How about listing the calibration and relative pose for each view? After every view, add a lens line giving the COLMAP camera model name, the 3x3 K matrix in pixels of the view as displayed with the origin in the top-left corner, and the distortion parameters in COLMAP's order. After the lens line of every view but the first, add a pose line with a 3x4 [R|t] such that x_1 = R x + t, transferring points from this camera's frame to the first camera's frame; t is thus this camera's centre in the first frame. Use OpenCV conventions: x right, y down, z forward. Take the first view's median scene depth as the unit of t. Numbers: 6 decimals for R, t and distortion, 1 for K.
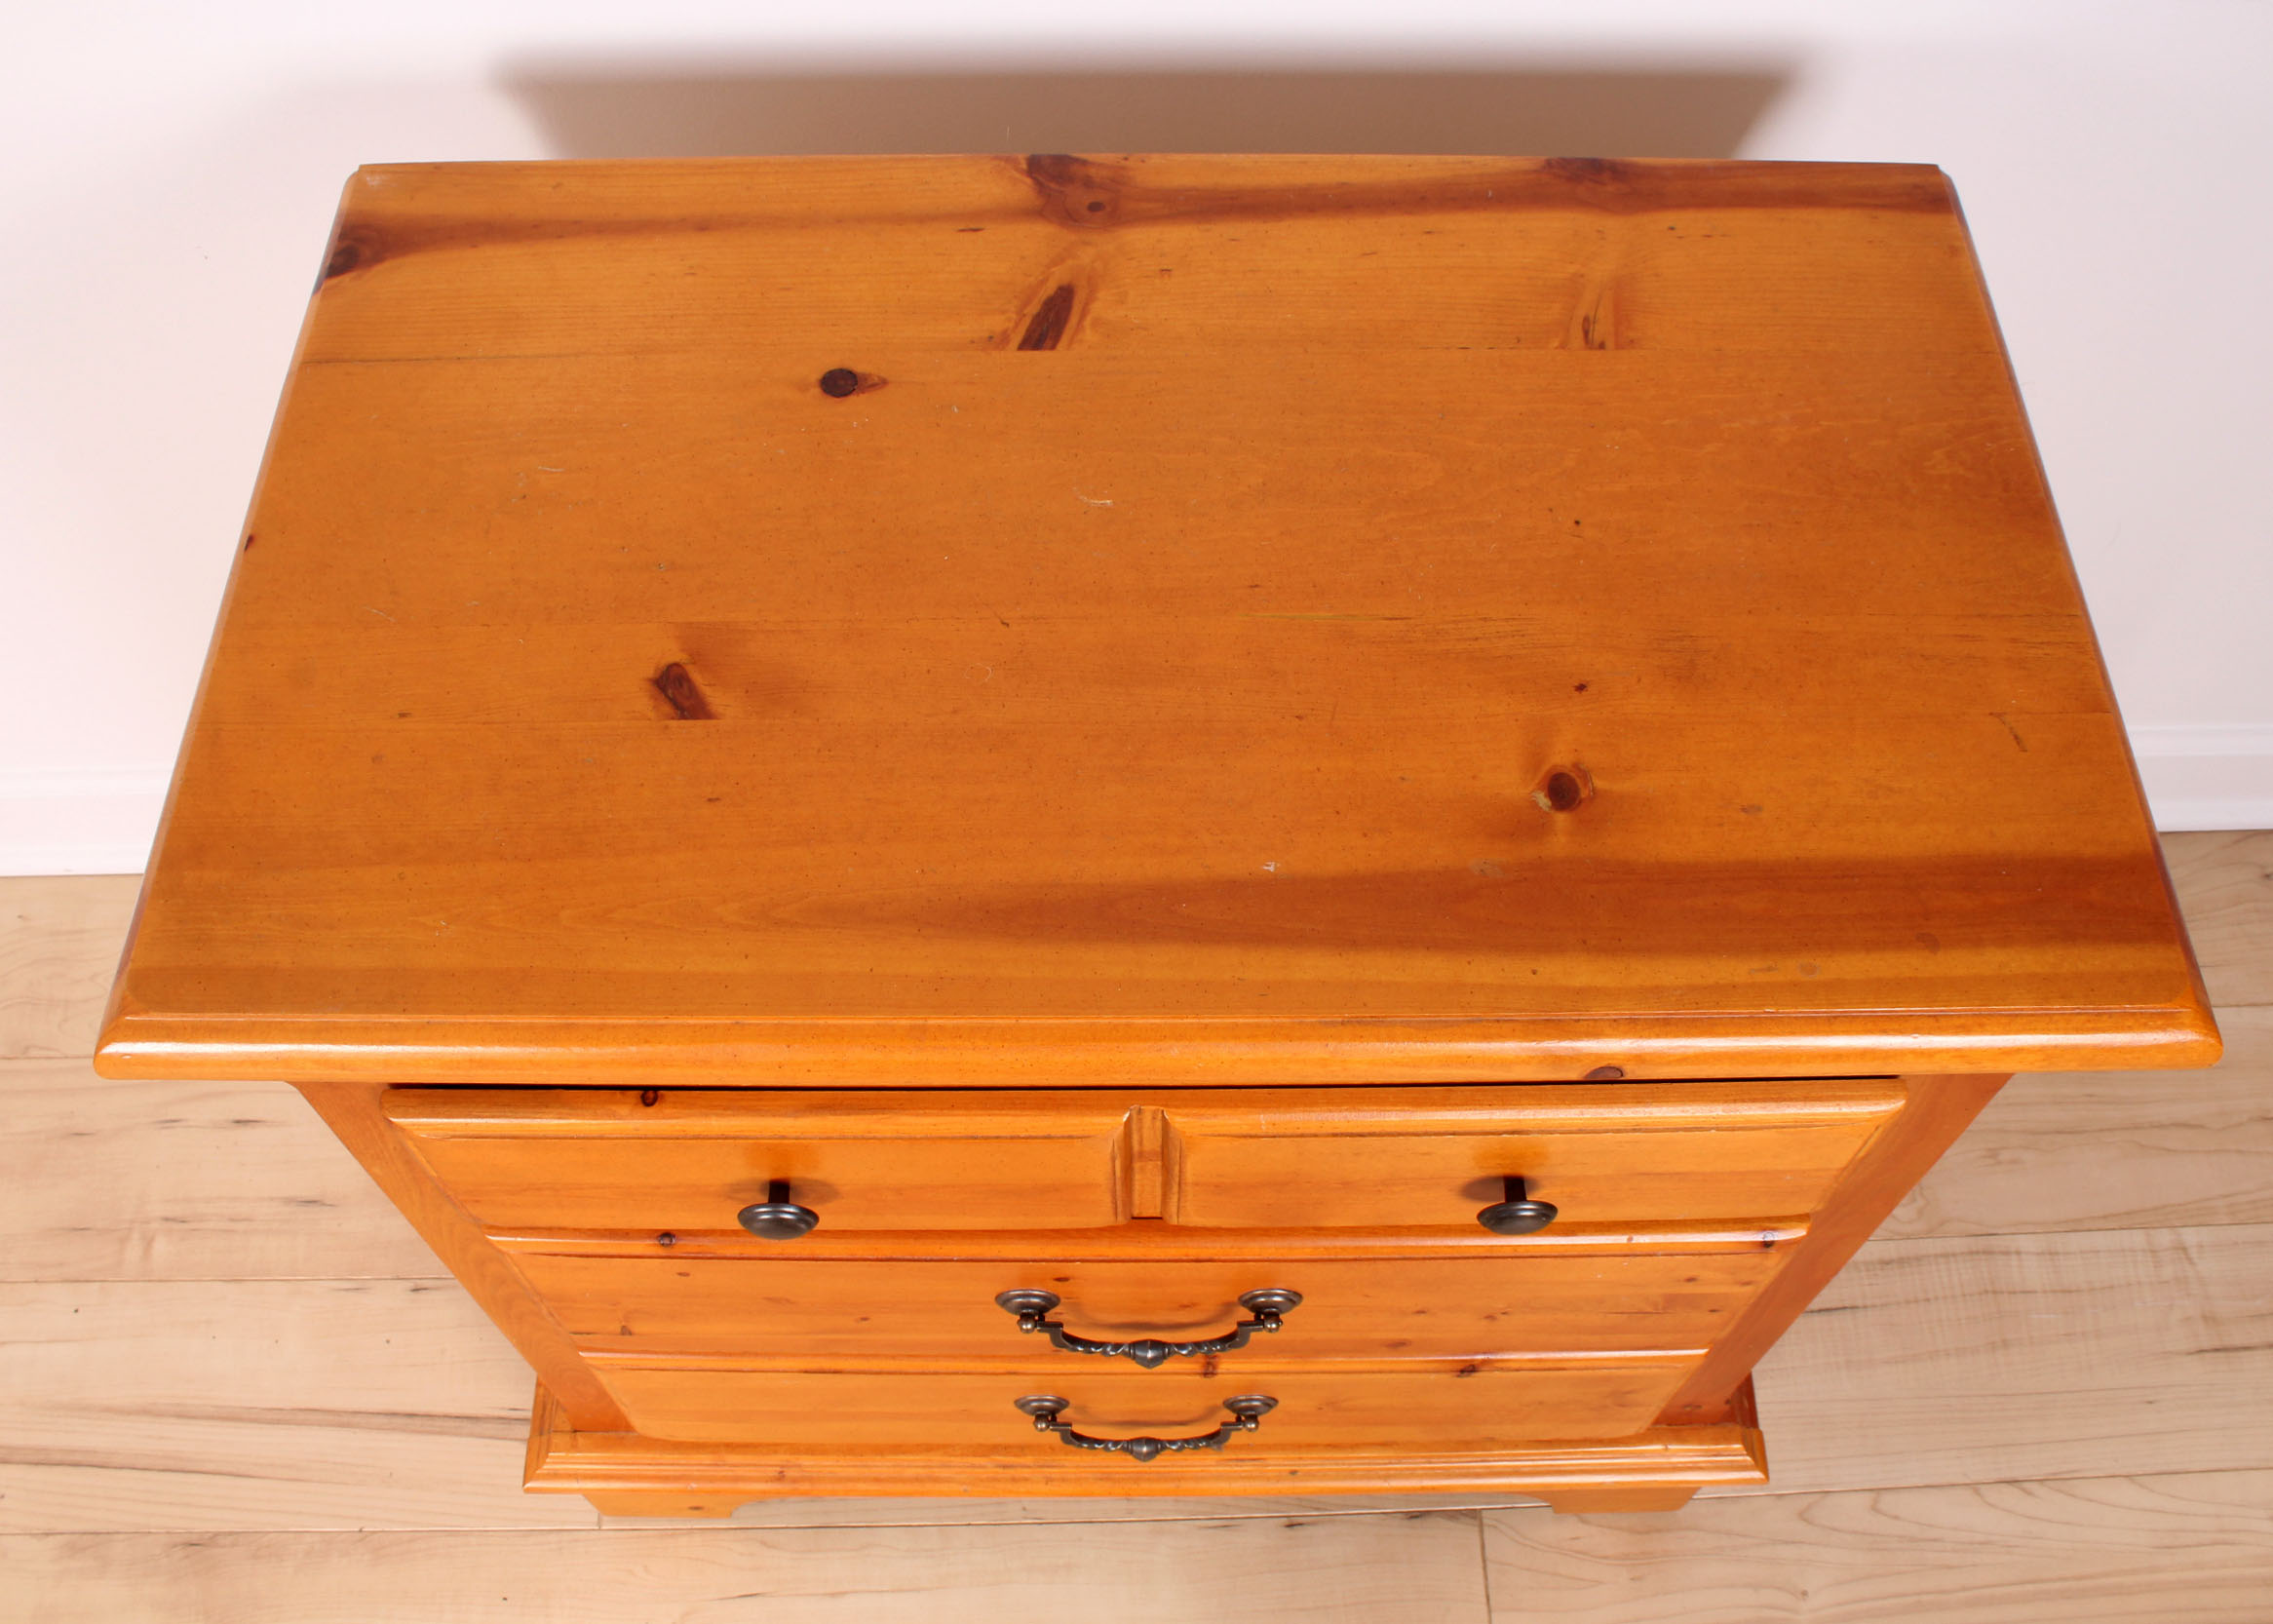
lens RADIAL K [[1999.7, 0, 1126.6], [0, 1999.7, 801.9], [0, 0, 1]] dist [-0.150733, 0.115523]
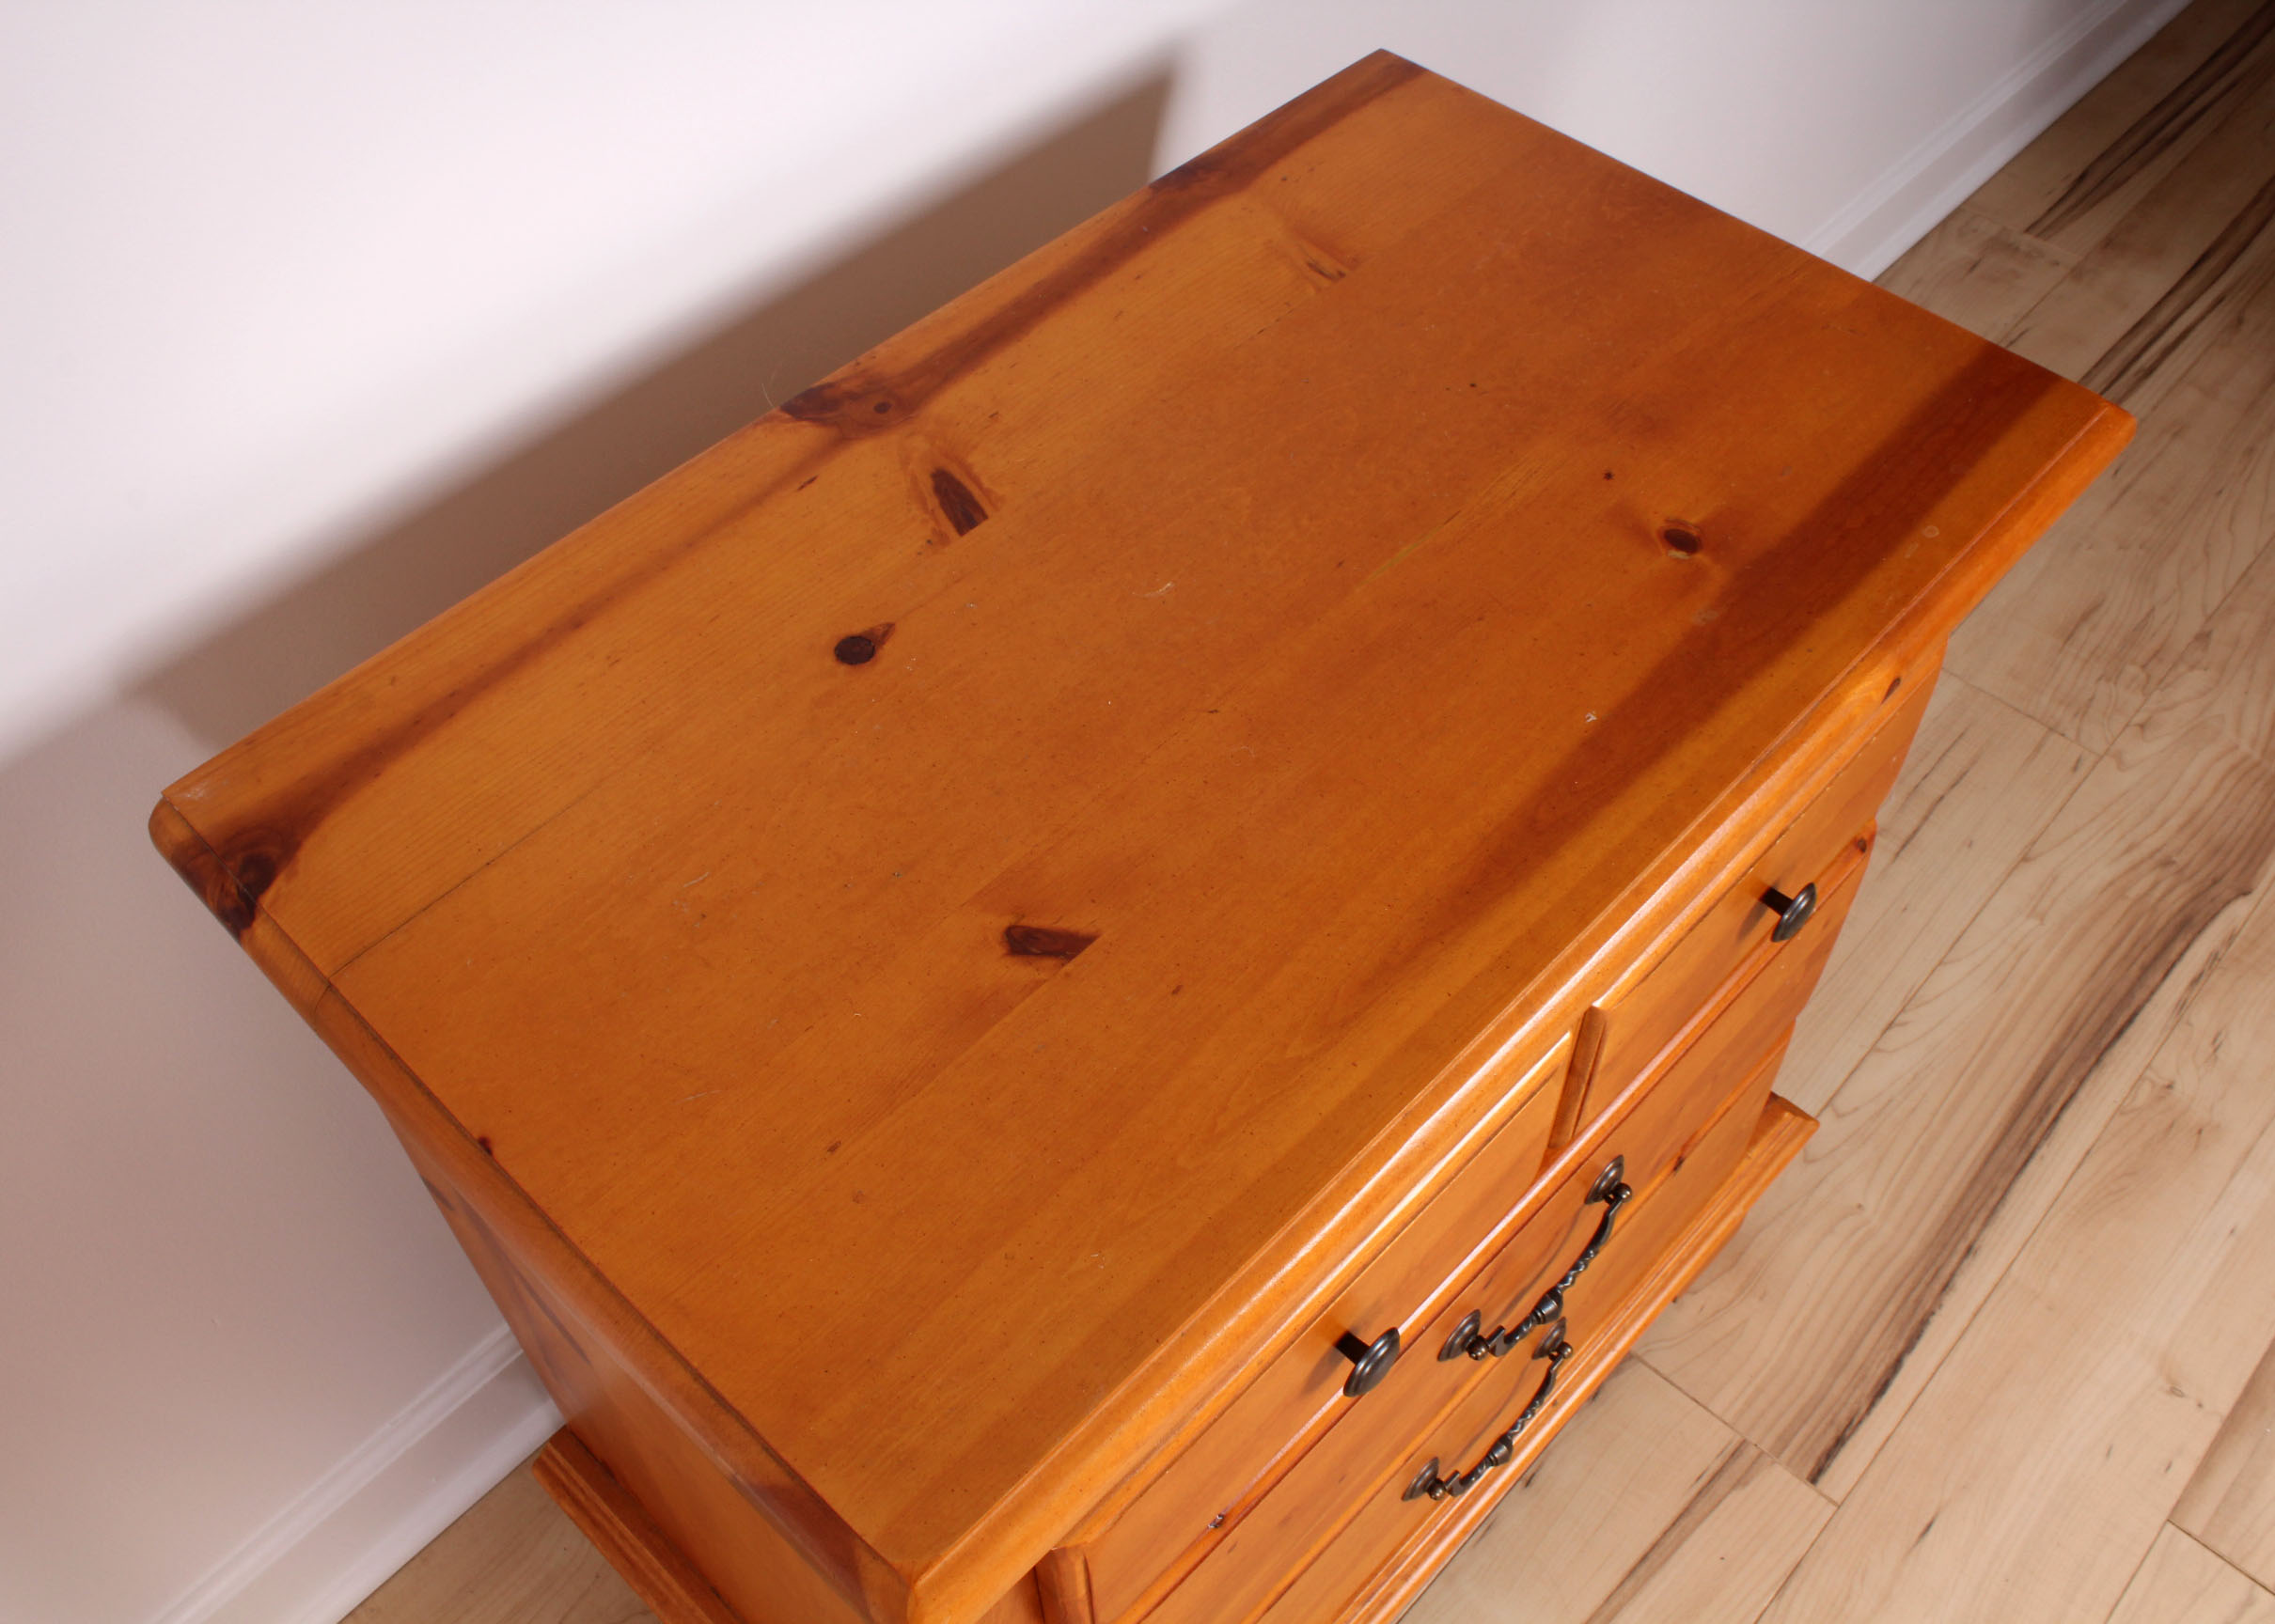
lens RADIAL K [[2001.0, 0, 1115.1], [0, 2001.0, 837.3], [0, 0, 1]] dist [-0.150733, 0.115523]
pose [[0.703662, -0.564602, 0.431376, -0.488491], [0.617227, 0.786462, 0.022530, -0.080111], [-0.351981, 0.250403, 0.901891, 0.107177]]
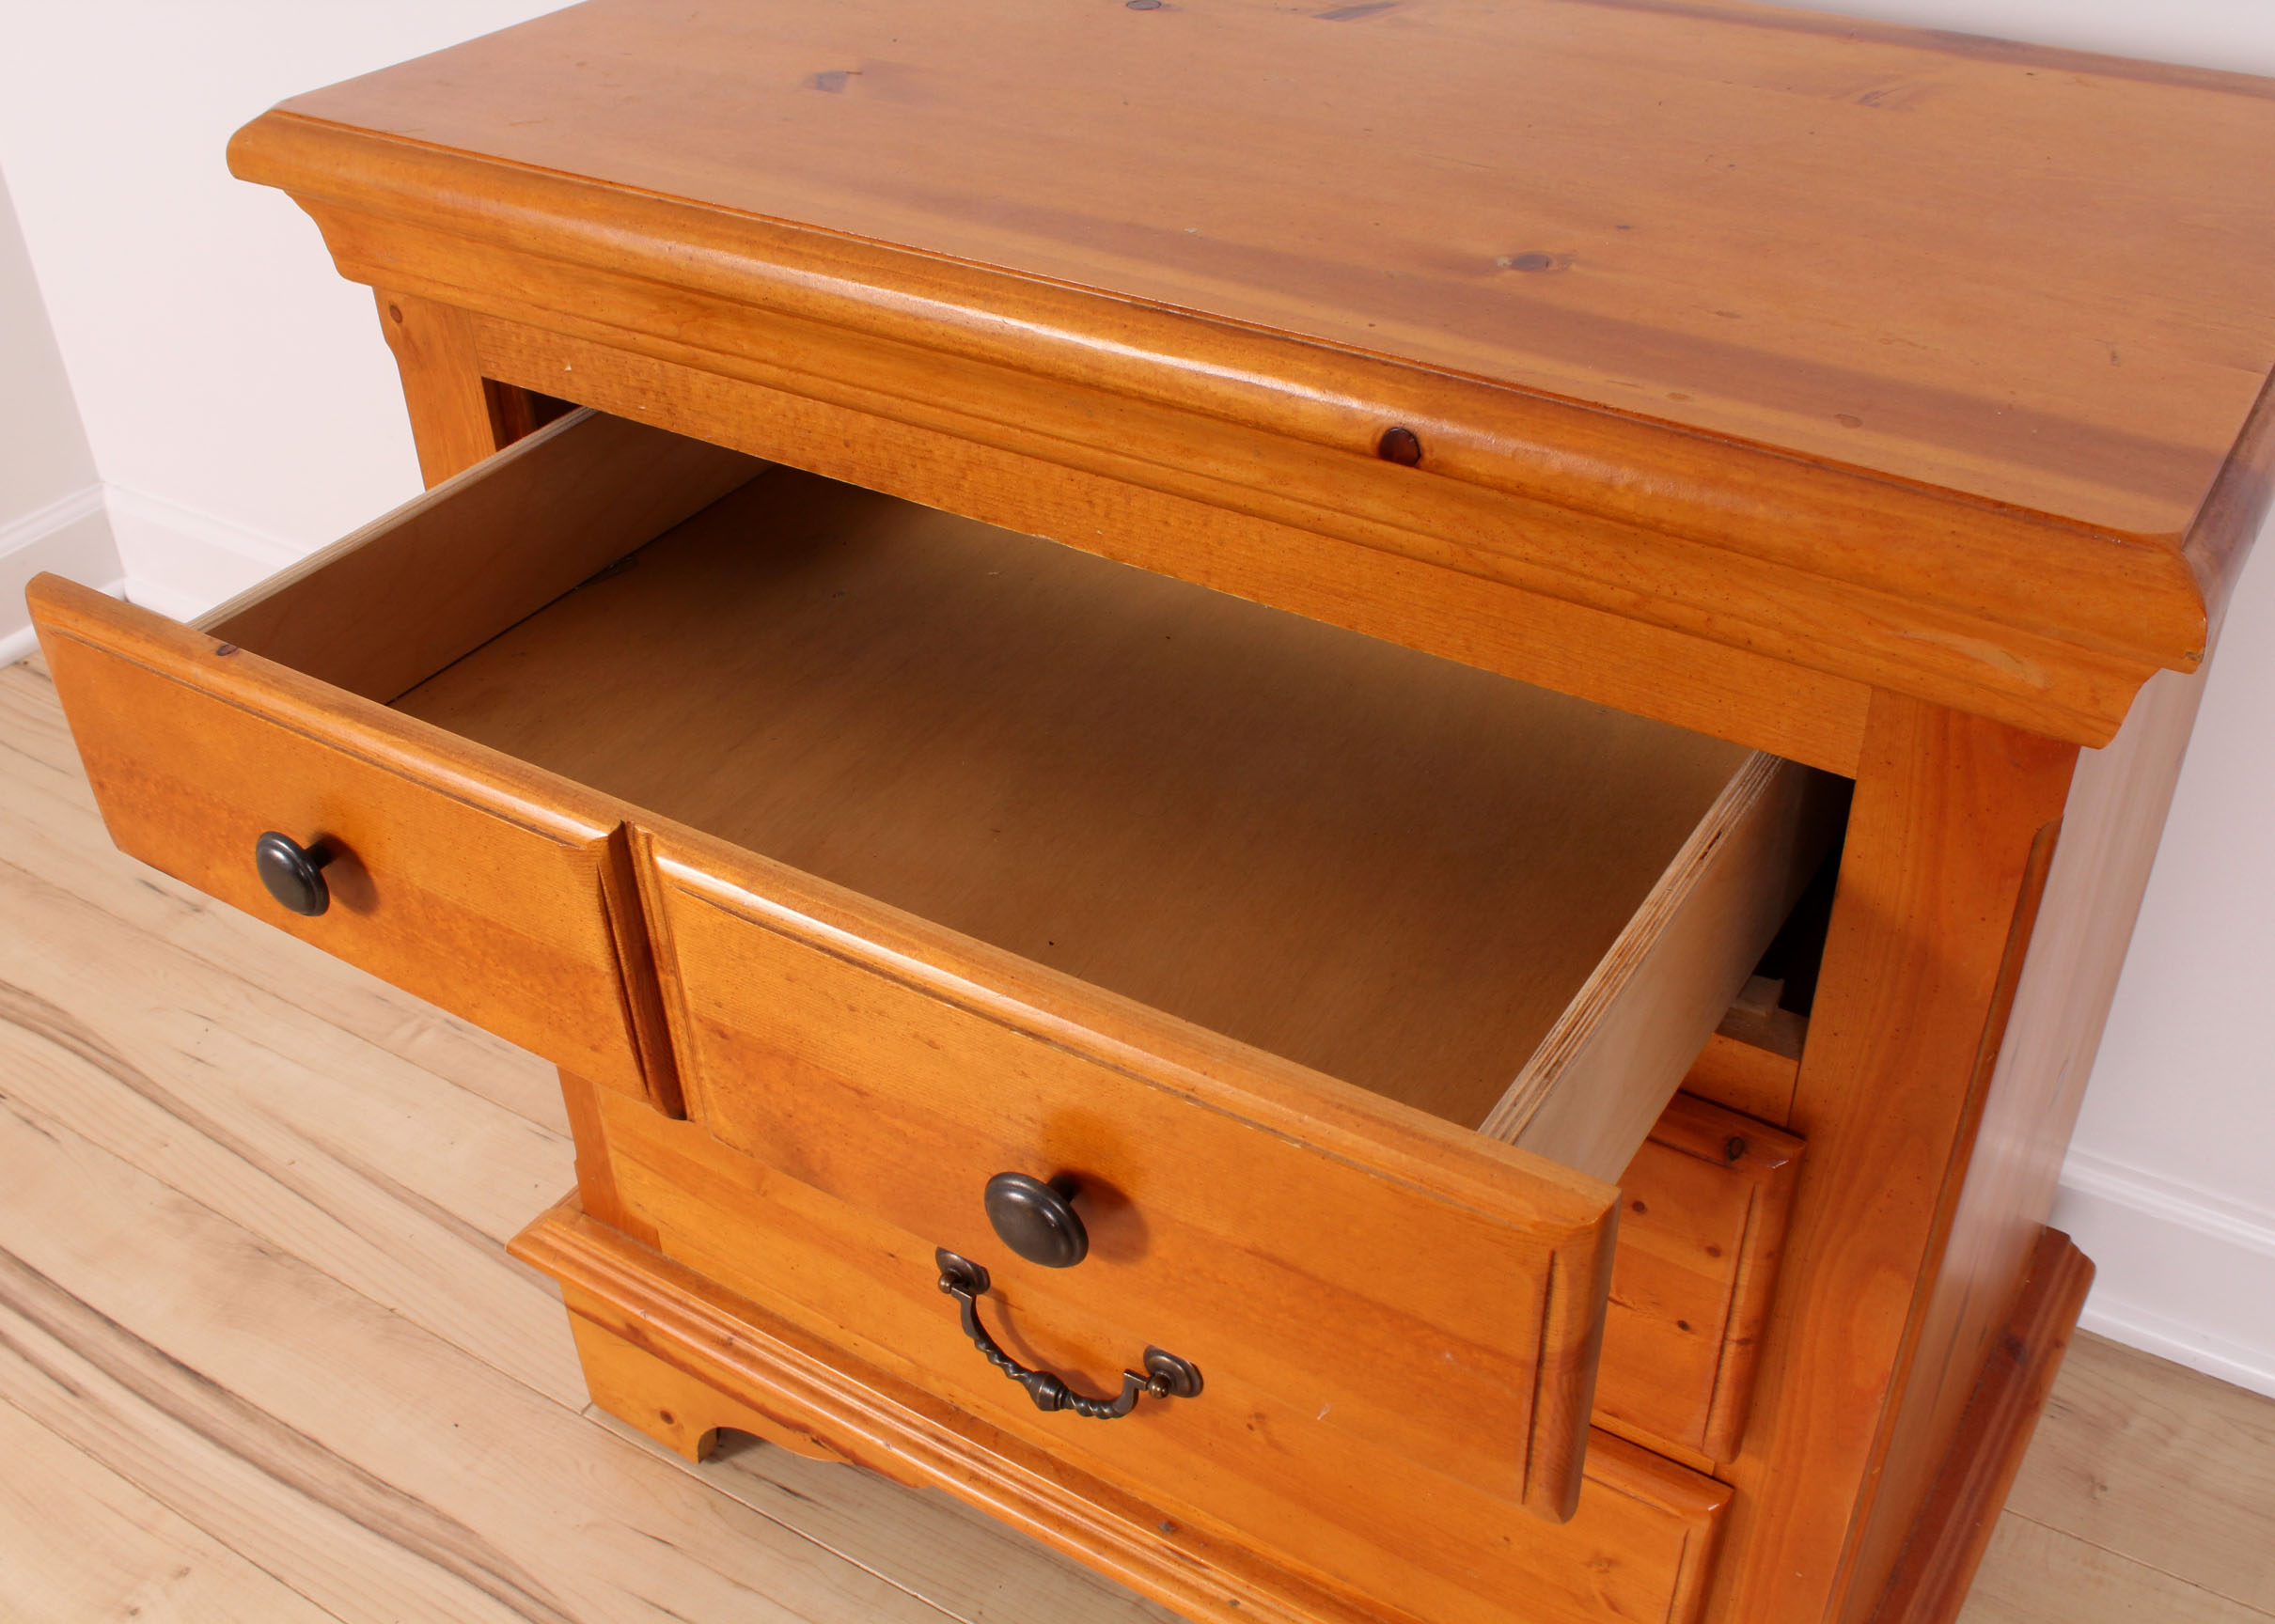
lens RADIAL K [[2143.7, 0, 1189.8], [0, 2143.7, 825.1], [0, 0, 1]] dist [-0.105192, 0.000000]
pose [[0.848135, 0.301867, -0.435367, 0.469957], [-0.443093, 0.854661, -0.270598, 0.431111], [0.290406, 0.422412, 0.858622, 0.209868]]
